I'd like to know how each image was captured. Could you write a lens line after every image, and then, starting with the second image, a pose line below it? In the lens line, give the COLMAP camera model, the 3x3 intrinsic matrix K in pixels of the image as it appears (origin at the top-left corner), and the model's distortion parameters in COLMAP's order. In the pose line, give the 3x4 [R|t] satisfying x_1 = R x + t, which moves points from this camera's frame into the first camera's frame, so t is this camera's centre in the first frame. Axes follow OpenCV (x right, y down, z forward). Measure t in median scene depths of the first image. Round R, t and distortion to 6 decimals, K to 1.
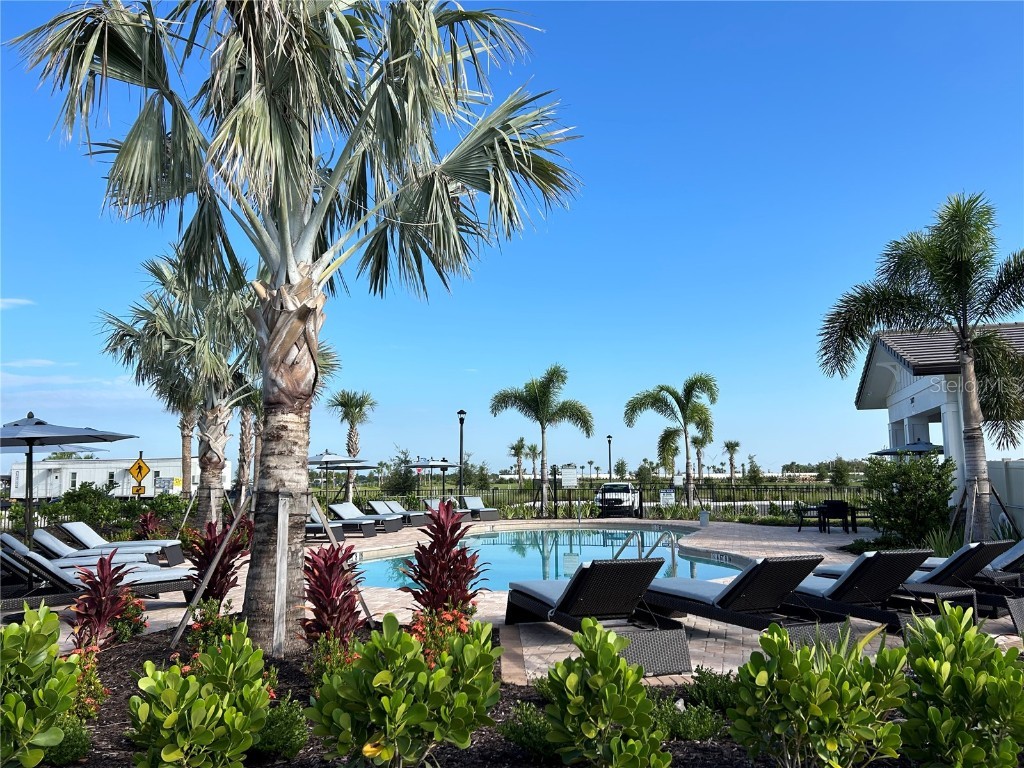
lens RADIAL K [[774.3, 0, 506.2], [0, 774.3, 381.4], [0, 0, 1]] dist [0.059042, -0.034516]
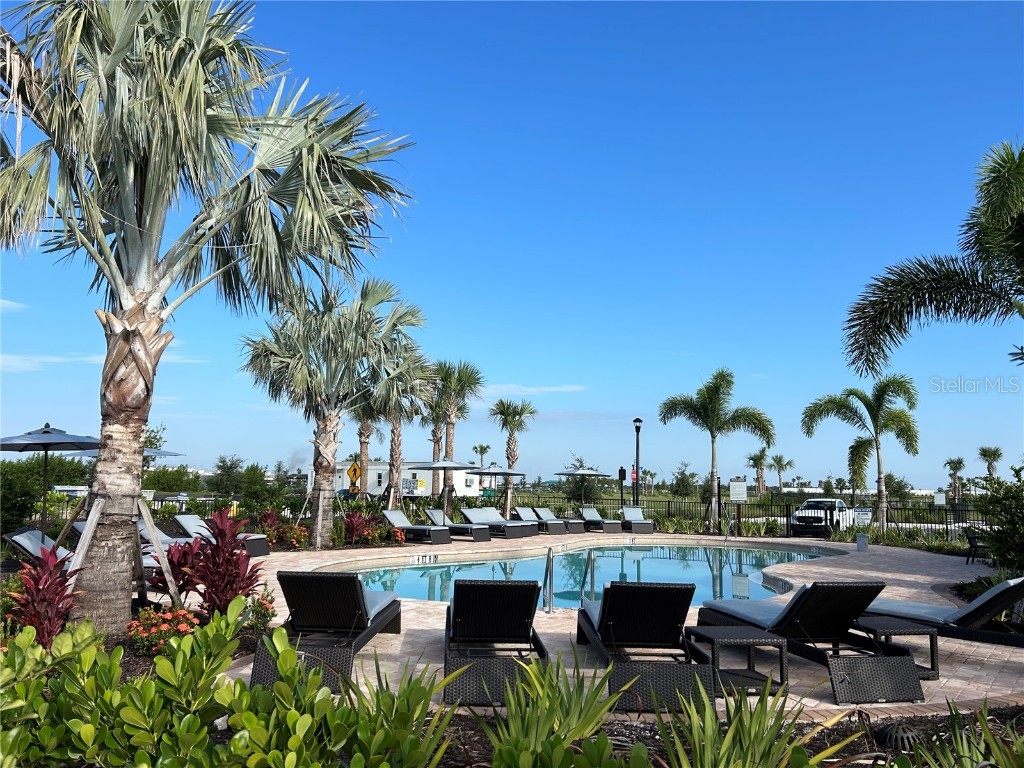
lens RADIAL K [[774.3, 0, 506.4], [0, 774.3, 382.3], [0, 0, 1]] dist [0.059042, -0.034516]
pose [[0.928152, -0.022334, -0.371532, 0.180907], [0.019037, 0.999740, -0.012538, 0.001425], [0.371715, 0.004564, 0.928336, 0.041378]]
